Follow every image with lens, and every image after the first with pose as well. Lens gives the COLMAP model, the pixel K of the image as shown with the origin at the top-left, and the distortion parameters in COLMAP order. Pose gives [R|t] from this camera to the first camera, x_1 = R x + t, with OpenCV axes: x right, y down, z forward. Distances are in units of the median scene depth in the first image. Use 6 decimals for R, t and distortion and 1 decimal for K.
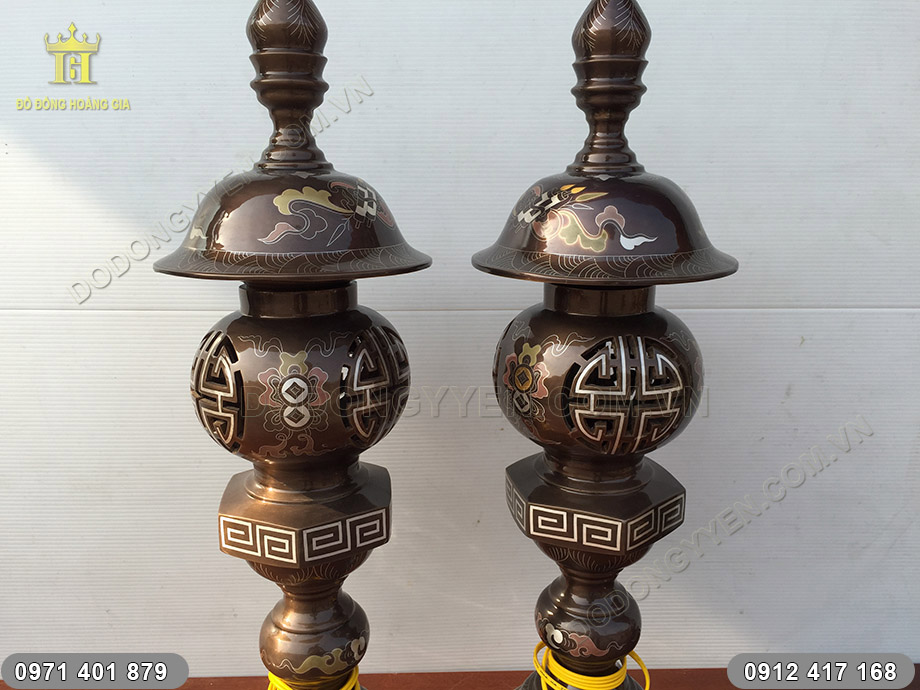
lens RADIAL K [[798.8, 0, 460.0], [0, 798.8, 345.0], [0, 0, 1]] dist [0.066382, -0.093752]
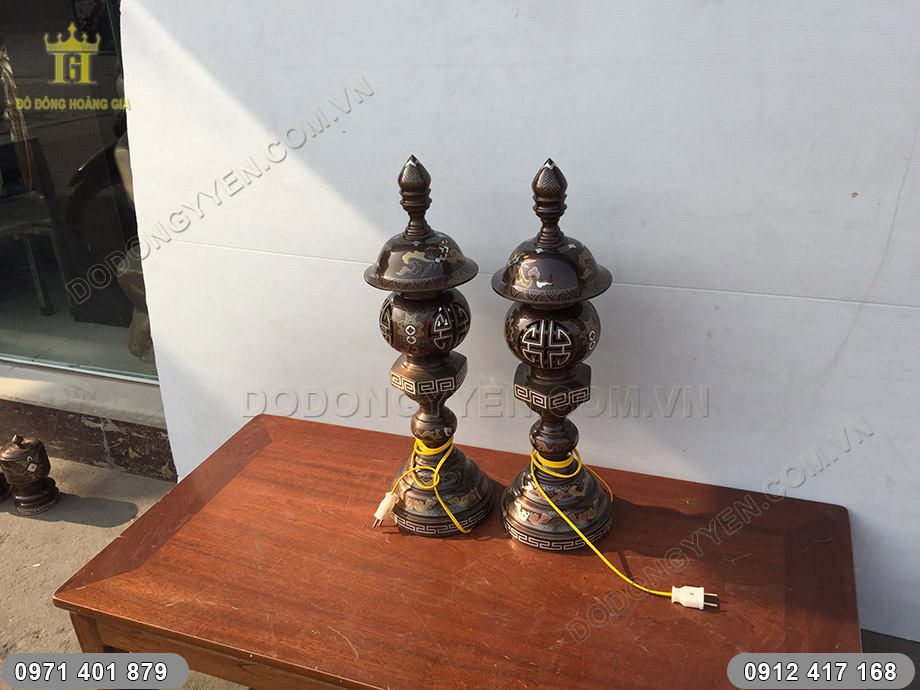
lens RADIAL K [[798.8, 0, 460.0], [0, 798.8, 345.0], [0, 0, 1]] dist [0.066382, -0.093752]
pose [[0.924750, 0.115963, -0.362477, 0.820467], [-0.030076, 0.971736, 0.234146, -0.471520], [0.379384, -0.205625, 0.902101, -1.176736]]
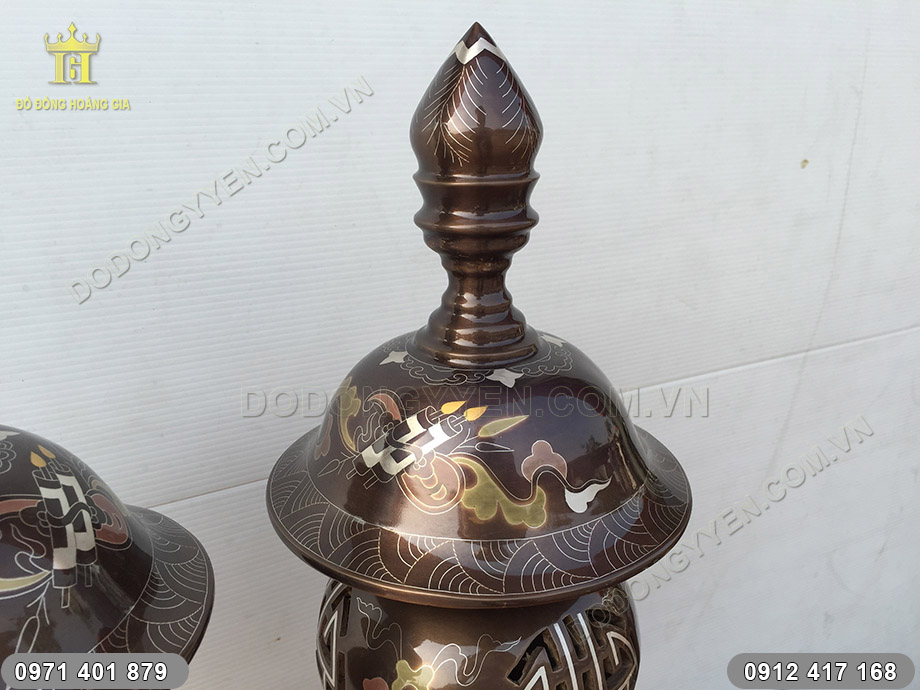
lens RADIAL K [[801.0, 0, 460.0], [0, 801.0, 345.0], [0, 0, 1]] dist [0.062067, -0.088577]
pose [[0.890398, -0.152847, 0.428753, -0.099361], [0.119044, 0.987347, 0.104761, -0.297546], [-0.439341, -0.042238, 0.897327, 0.484506]]
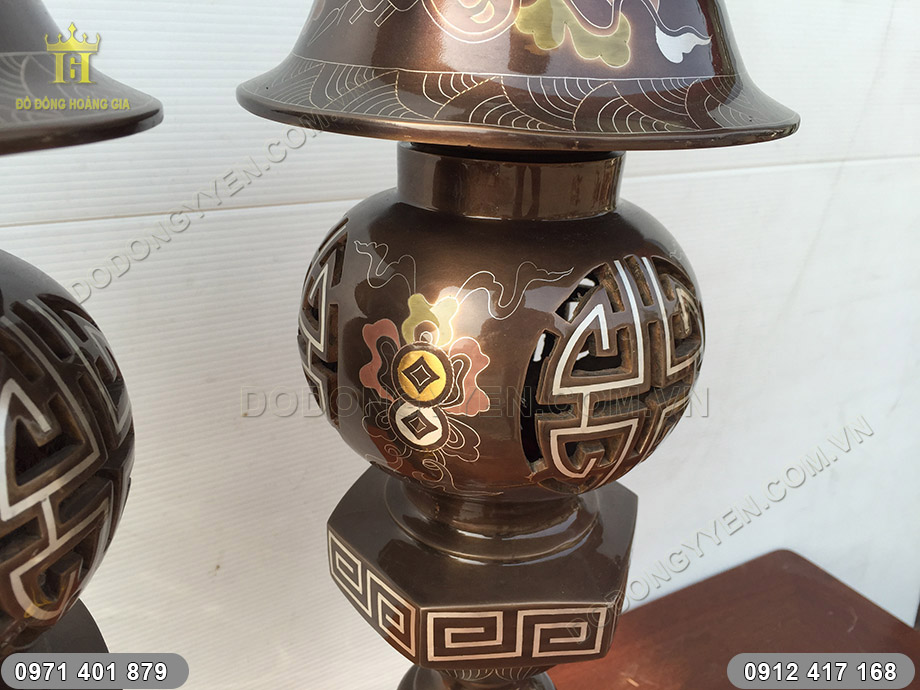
lens RADIAL K [[806.9, 0, 460.0], [0, 806.9, 345.0], [0, 0, 1]] dist [0.052992, -0.092312]
pose [[0.877631, -0.152093, 0.454568, -0.106262], [0.080644, 0.981658, 0.172752, -0.051890], [-0.472505, -0.114954, 0.873799, 0.621415]]
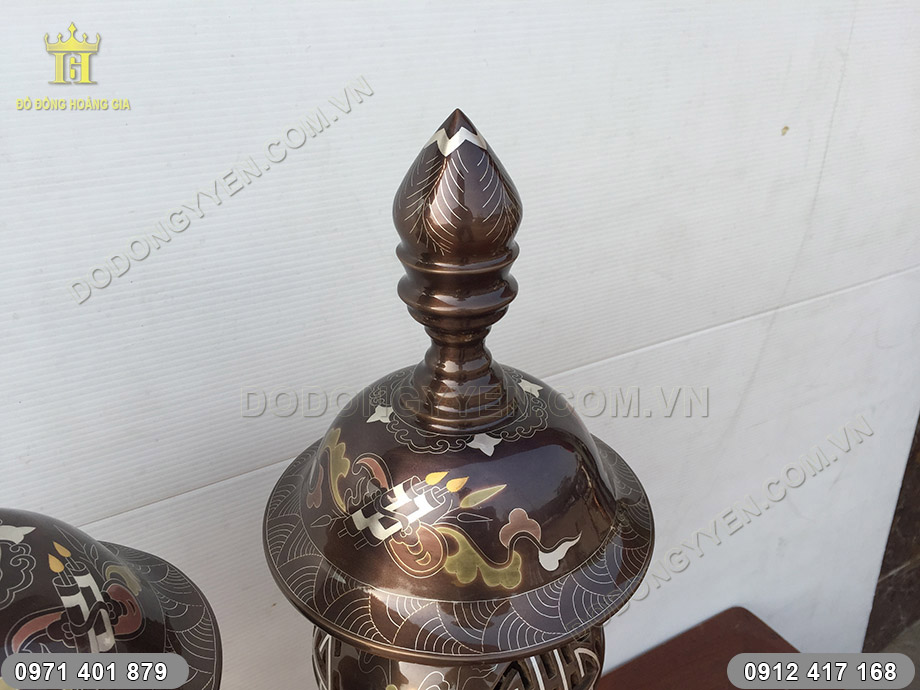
lens RADIAL K [[798.8, 0, 460.0], [0, 798.8, 345.0], [0, 0, 1]] dist [0.066382, -0.093752]
pose [[0.879251, -0.221204, 0.421885, -0.086378], [0.116381, 0.958558, 0.260044, -0.449000], [-0.461924, -0.179545, 0.868556, 0.473669]]
